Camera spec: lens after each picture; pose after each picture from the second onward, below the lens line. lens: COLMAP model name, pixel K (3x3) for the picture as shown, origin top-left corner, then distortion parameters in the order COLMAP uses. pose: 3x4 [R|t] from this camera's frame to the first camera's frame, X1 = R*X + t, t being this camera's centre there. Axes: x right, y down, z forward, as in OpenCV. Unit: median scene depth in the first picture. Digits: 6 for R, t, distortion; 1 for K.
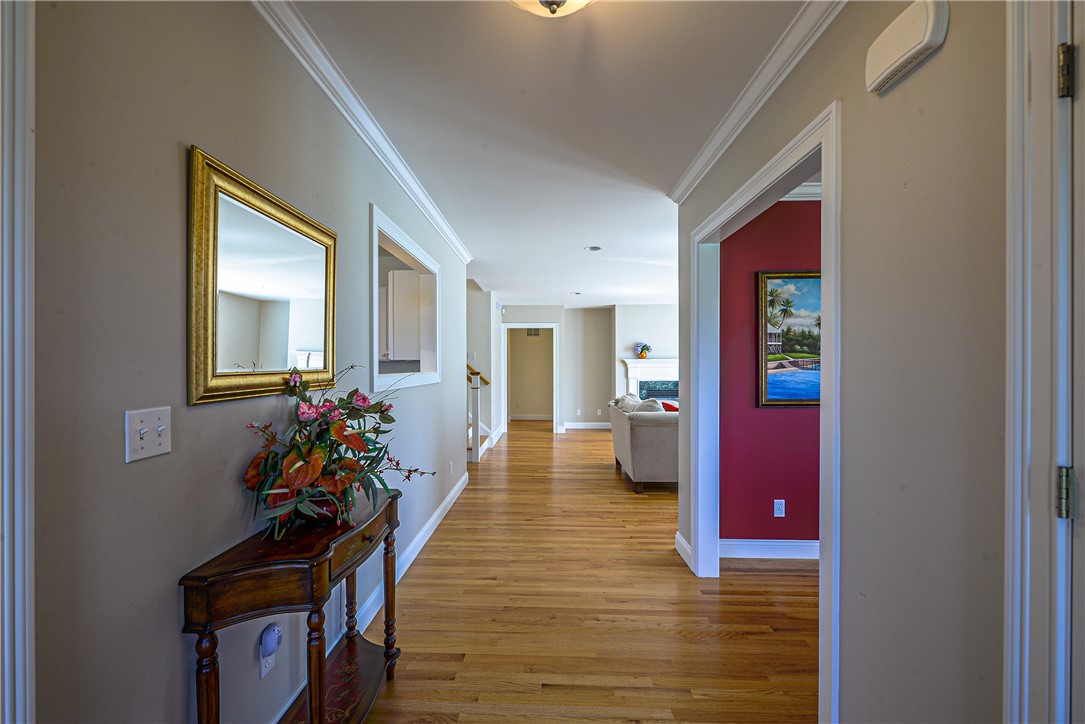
lens RADIAL K [[435.9, 0, 538.4], [0, 435.9, 363.7], [0, 0, 1]] dist [-0.001816, -0.002169]
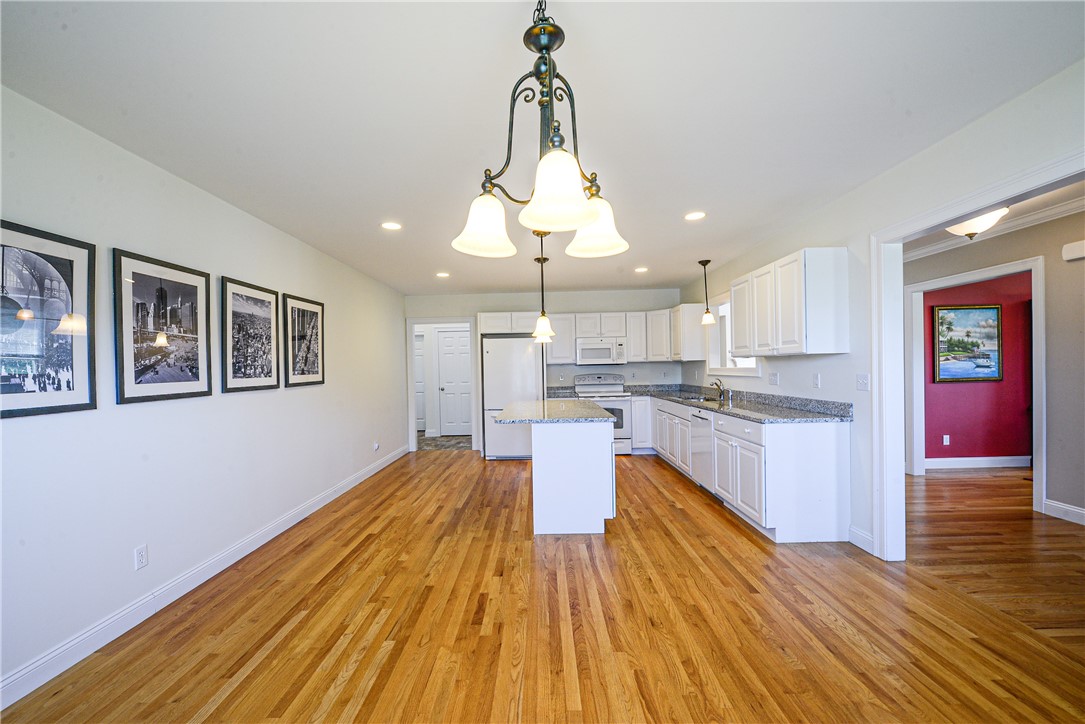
lens RADIAL K [[435.9, 0, 543.0], [0, 435.9, 367.0], [0, 0, 1]] dist [-0.001816, -0.002169]
pose [[0.999493, -0.016035, 0.027517, -1.129028], [0.015981, 0.999870, 0.002178, 0.006316], [-0.027548, -0.001737, 0.999619, -0.714981]]
